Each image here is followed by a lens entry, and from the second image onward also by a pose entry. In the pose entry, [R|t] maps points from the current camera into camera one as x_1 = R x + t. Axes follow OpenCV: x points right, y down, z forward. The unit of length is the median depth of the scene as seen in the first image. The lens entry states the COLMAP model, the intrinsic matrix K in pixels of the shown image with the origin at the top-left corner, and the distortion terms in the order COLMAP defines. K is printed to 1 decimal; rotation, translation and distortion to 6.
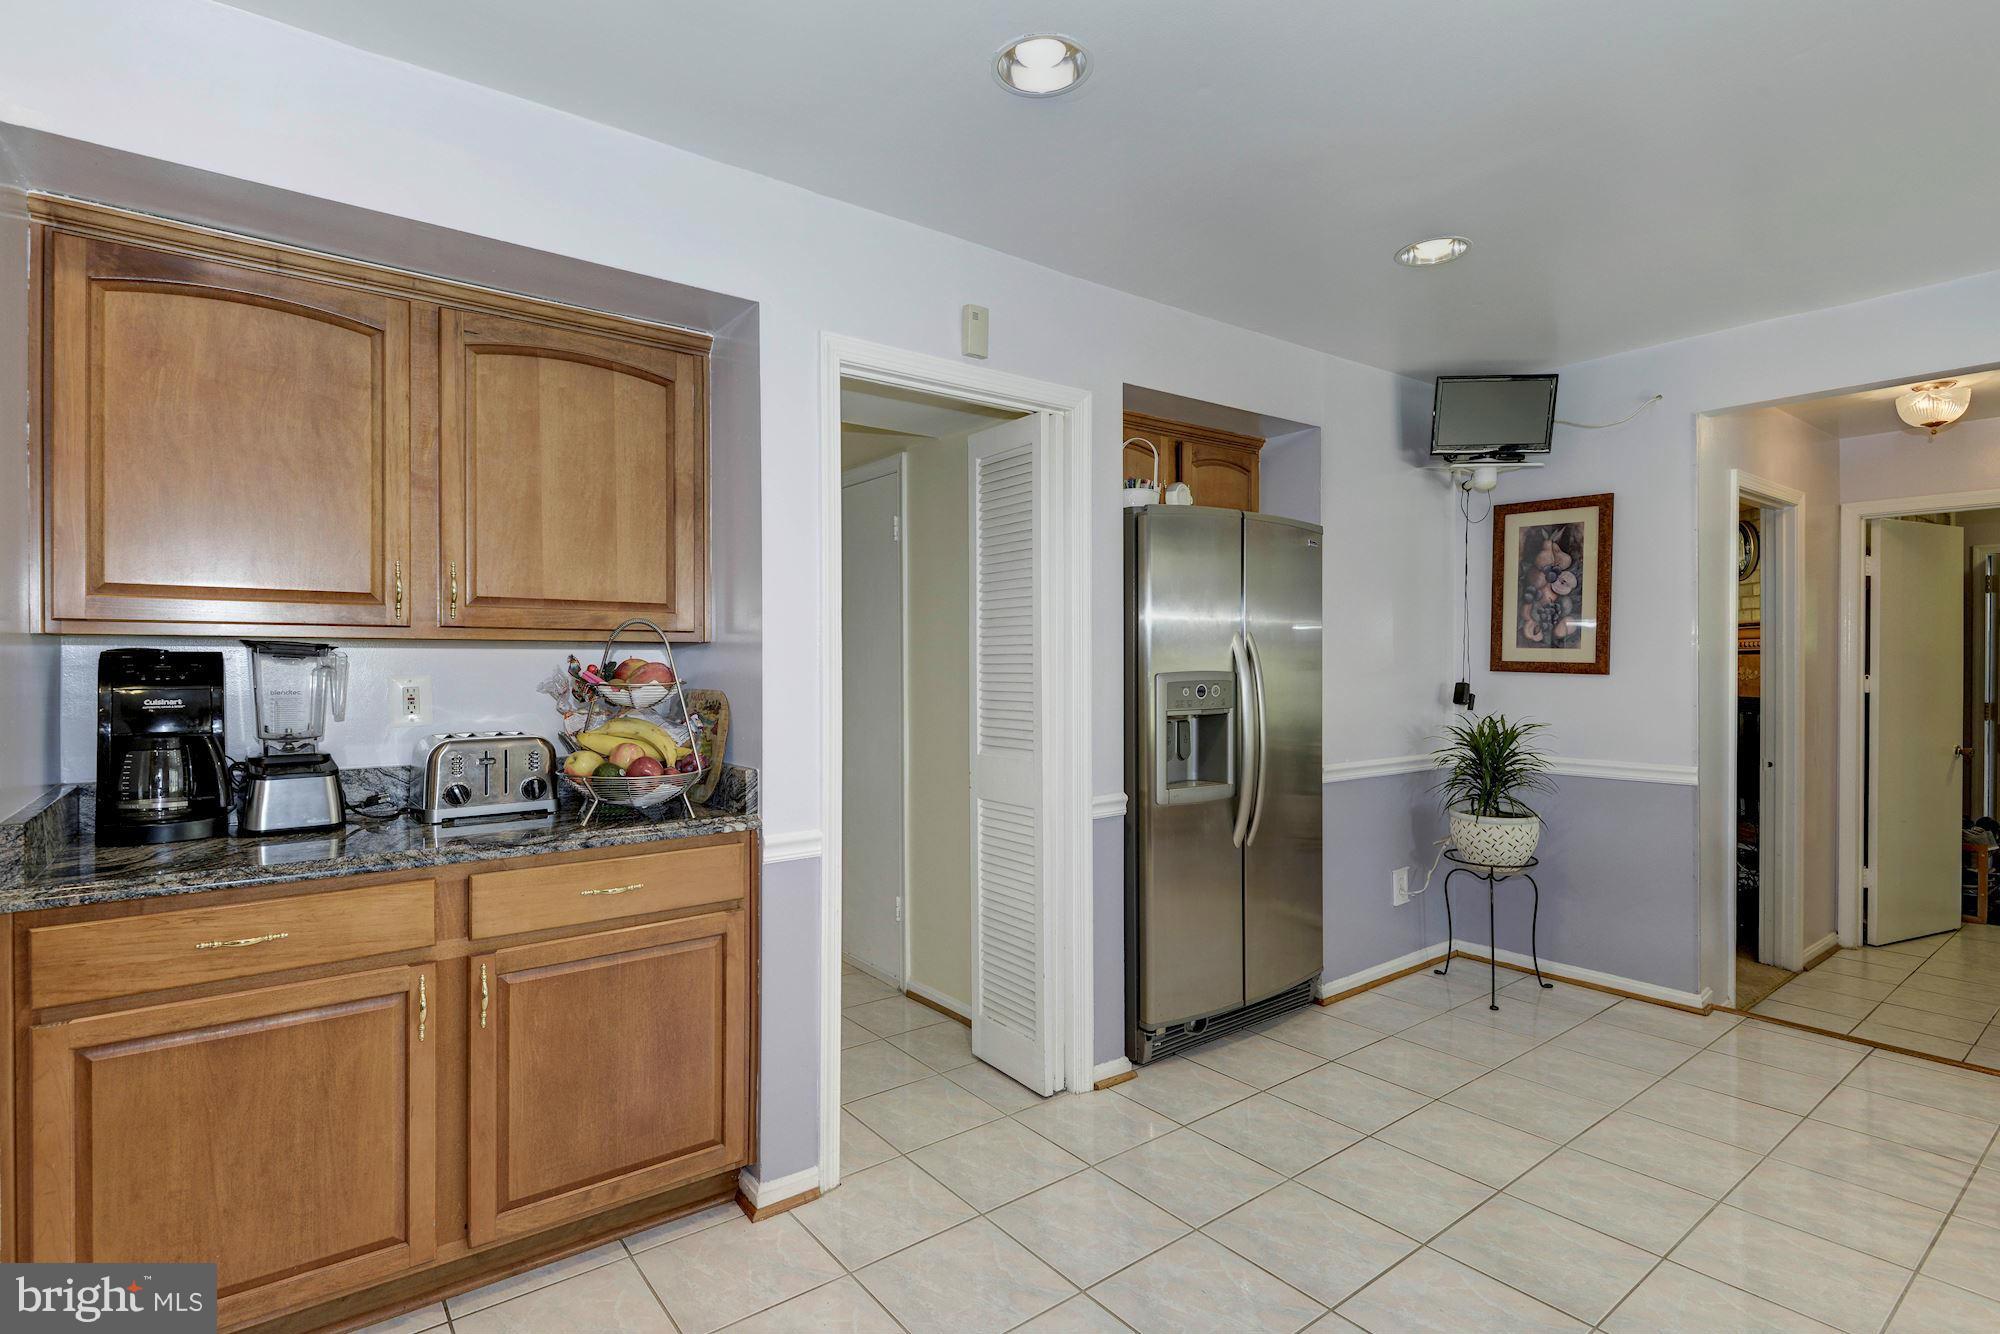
lens RADIAL K [[938.3, 0, 986.7], [0, 938.3, 653.8], [0, 0, 1]] dist [0.017023, -0.019341]
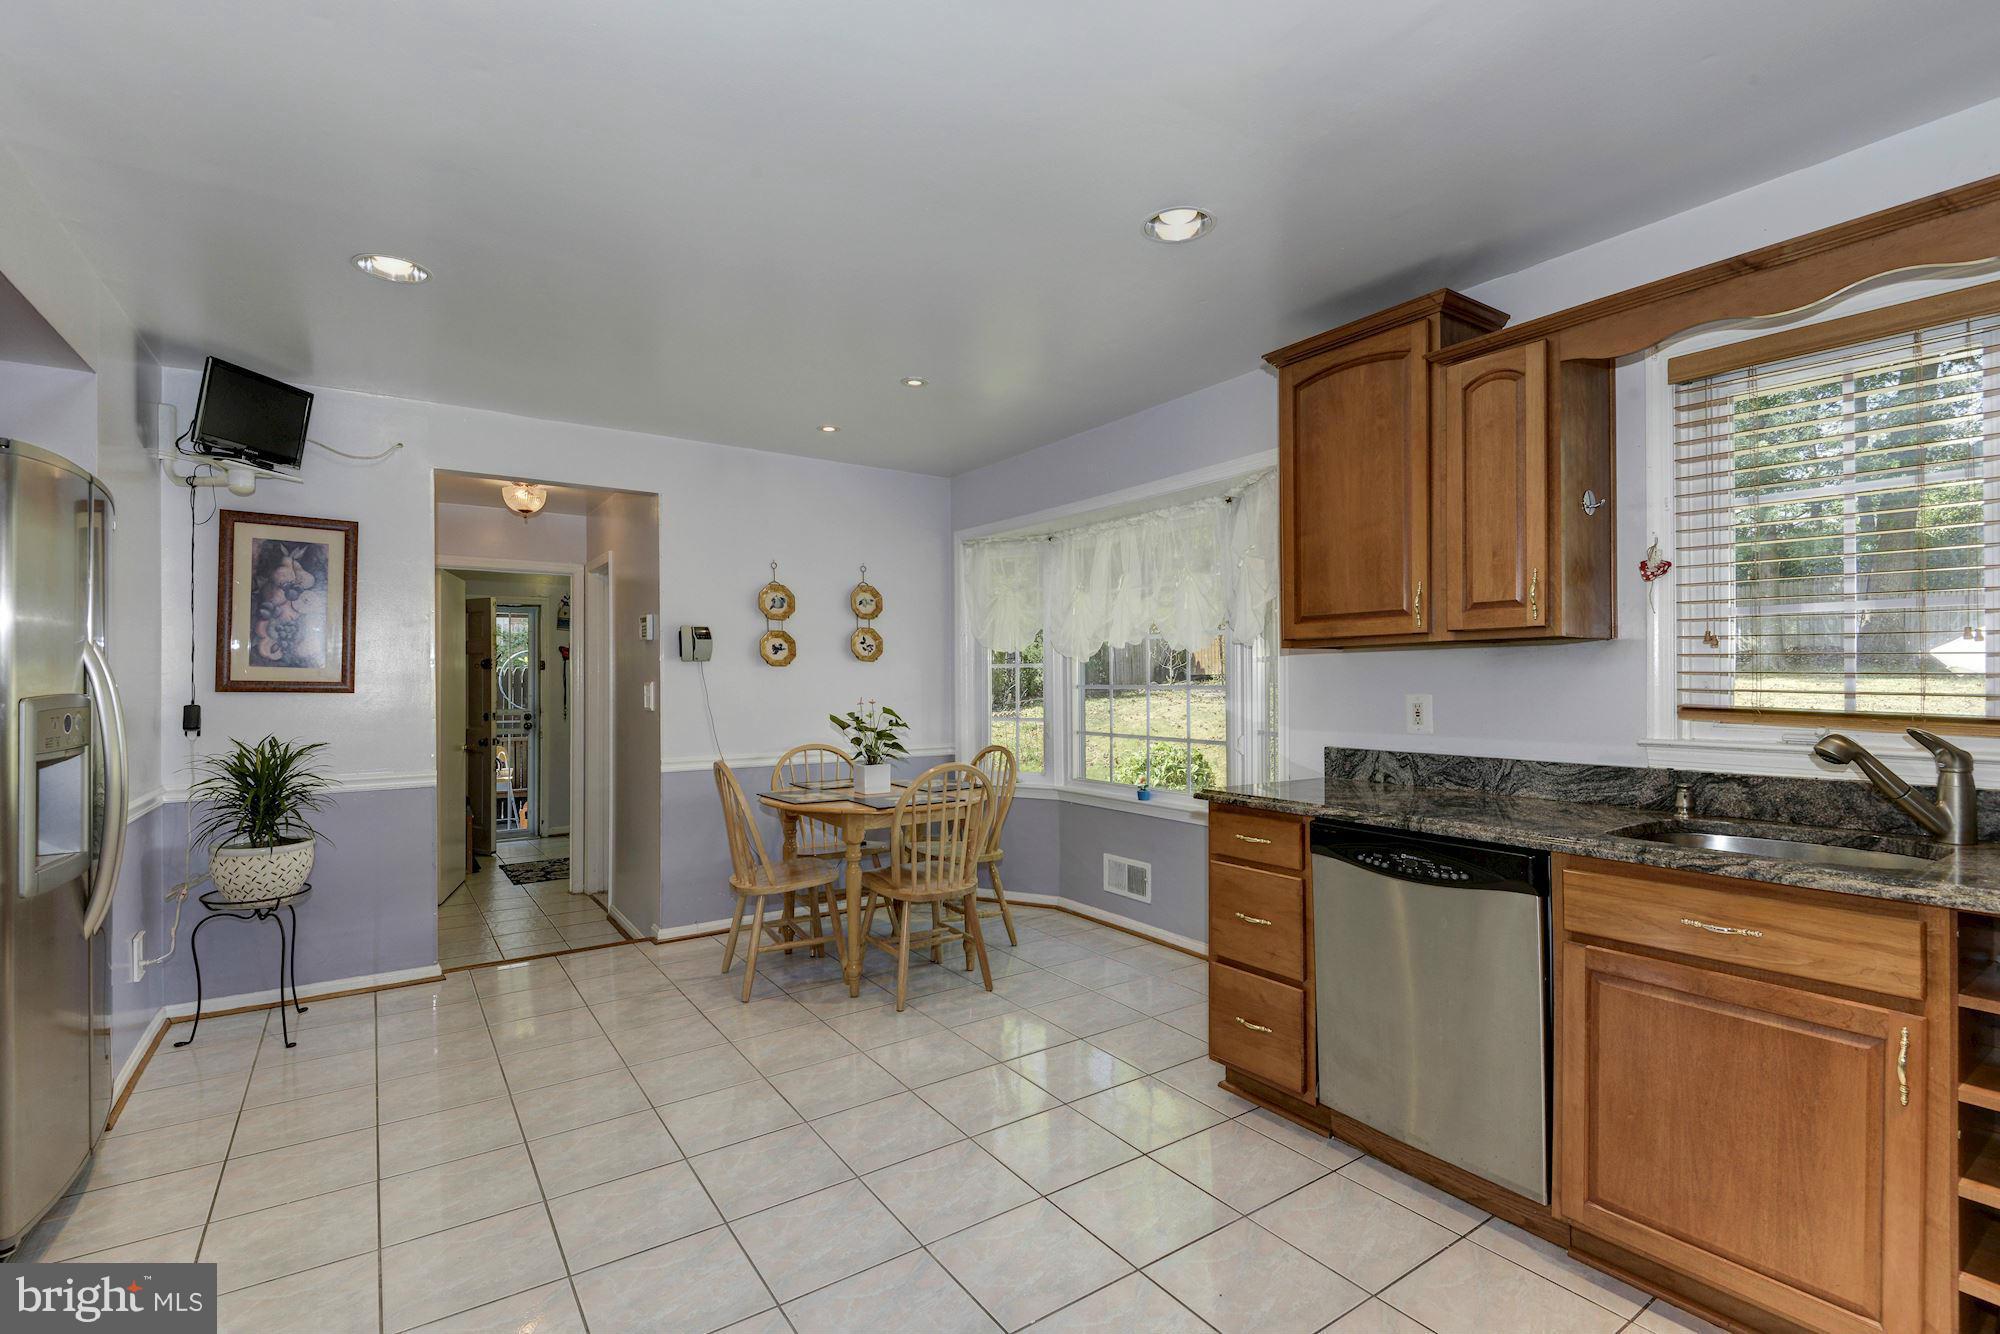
lens RADIAL K [[938.3, 0, 986.7], [0, 938.3, 653.8], [0, 0, 1]] dist [0.017023, -0.019341]
pose [[0.055622, 0.027390, 0.998076, -0.348264], [0.002002, 0.999619, -0.027544, 0.008942], [-0.998450, 0.003530, 0.055546, 0.227114]]
